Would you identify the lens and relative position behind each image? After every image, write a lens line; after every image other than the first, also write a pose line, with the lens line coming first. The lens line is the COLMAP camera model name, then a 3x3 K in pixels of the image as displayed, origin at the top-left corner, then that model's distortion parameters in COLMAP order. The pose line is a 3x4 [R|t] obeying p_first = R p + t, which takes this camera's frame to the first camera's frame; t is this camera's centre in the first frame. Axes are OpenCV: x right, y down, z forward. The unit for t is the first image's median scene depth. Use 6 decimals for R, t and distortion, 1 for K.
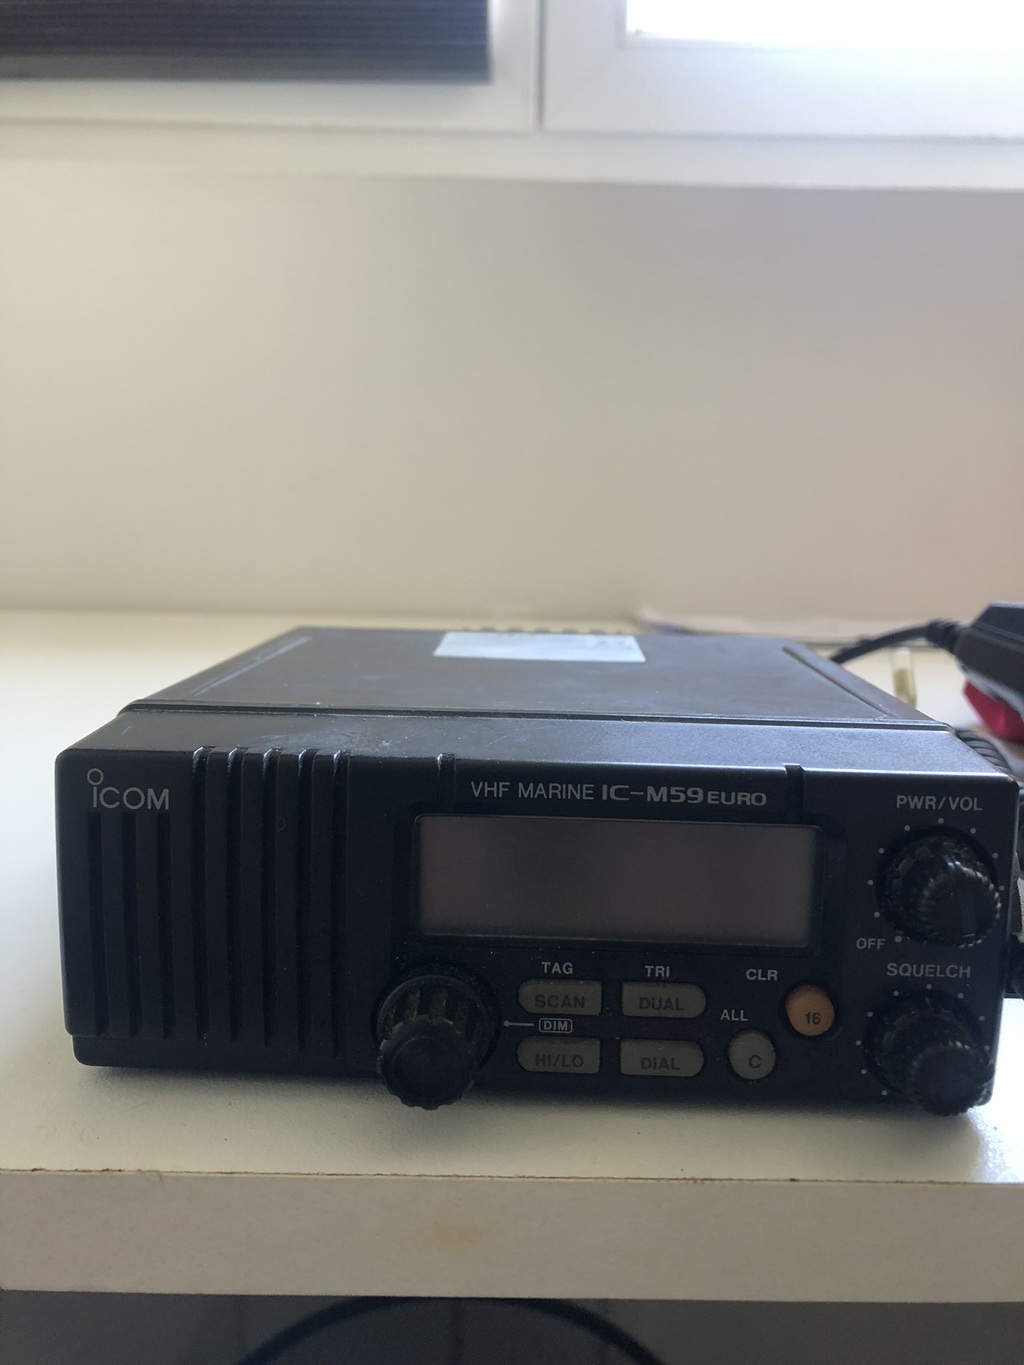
lens RADIAL K [[1123.3, 0, 517.9], [0, 1123.3, 681.0], [0, 0, 1]] dist [0.019508, -0.014086]
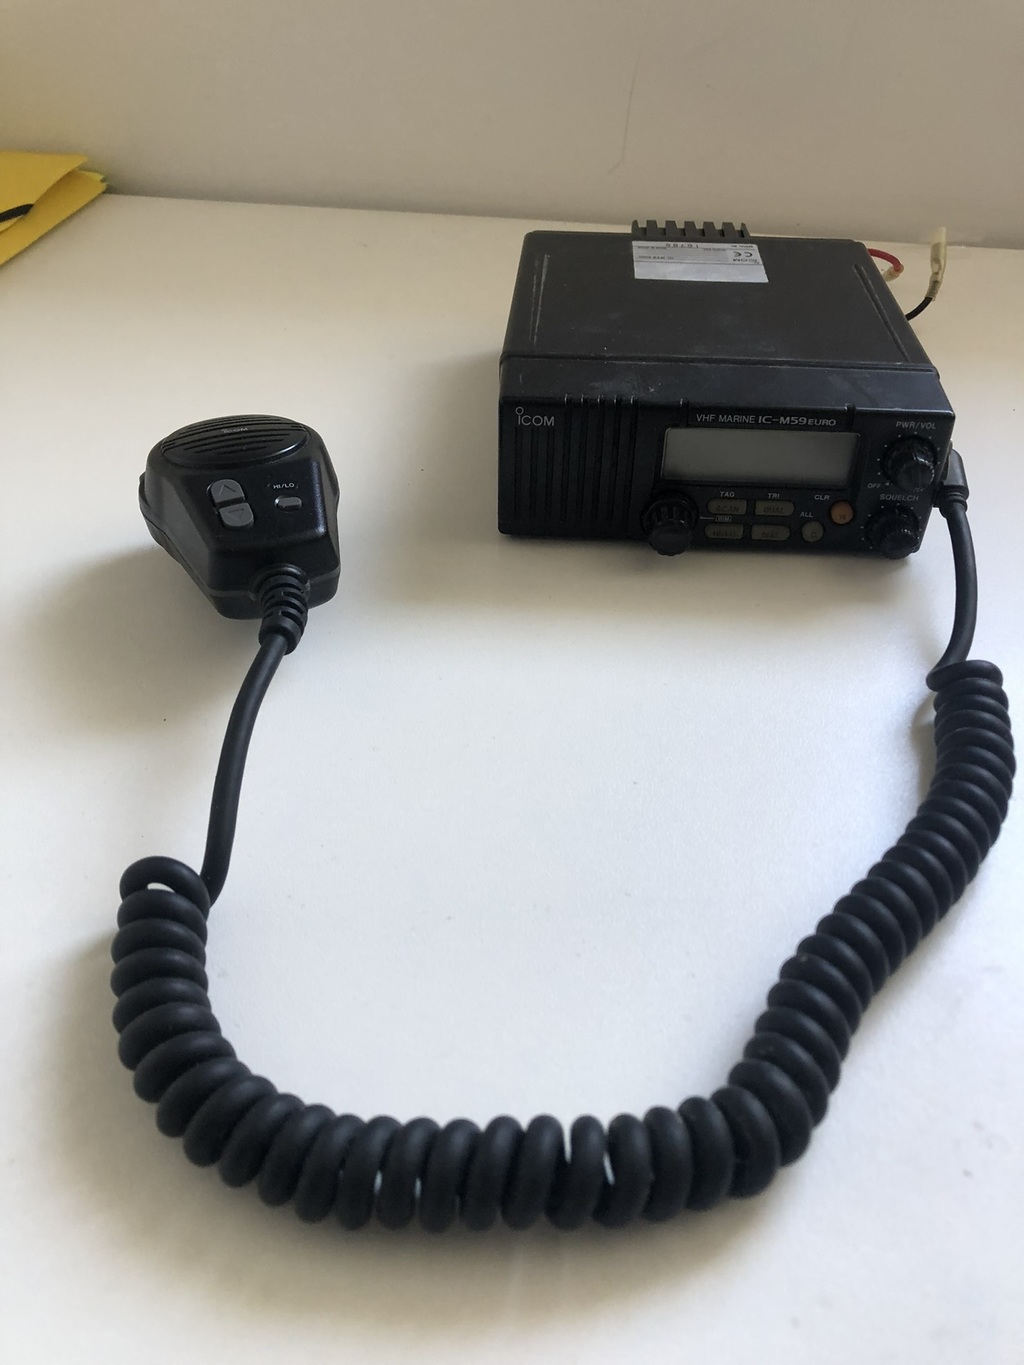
lens RADIAL K [[1123.3, 0, 511.0], [0, 1123.3, 679.3], [0, 0, 1]] dist [0.019508, -0.014086]
pose [[0.999596, 0.006308, -0.027731, -0.327937], [0.008466, 0.864894, 0.501884, -0.542289], [0.027151, -0.501915, 0.864491, -1.093833]]
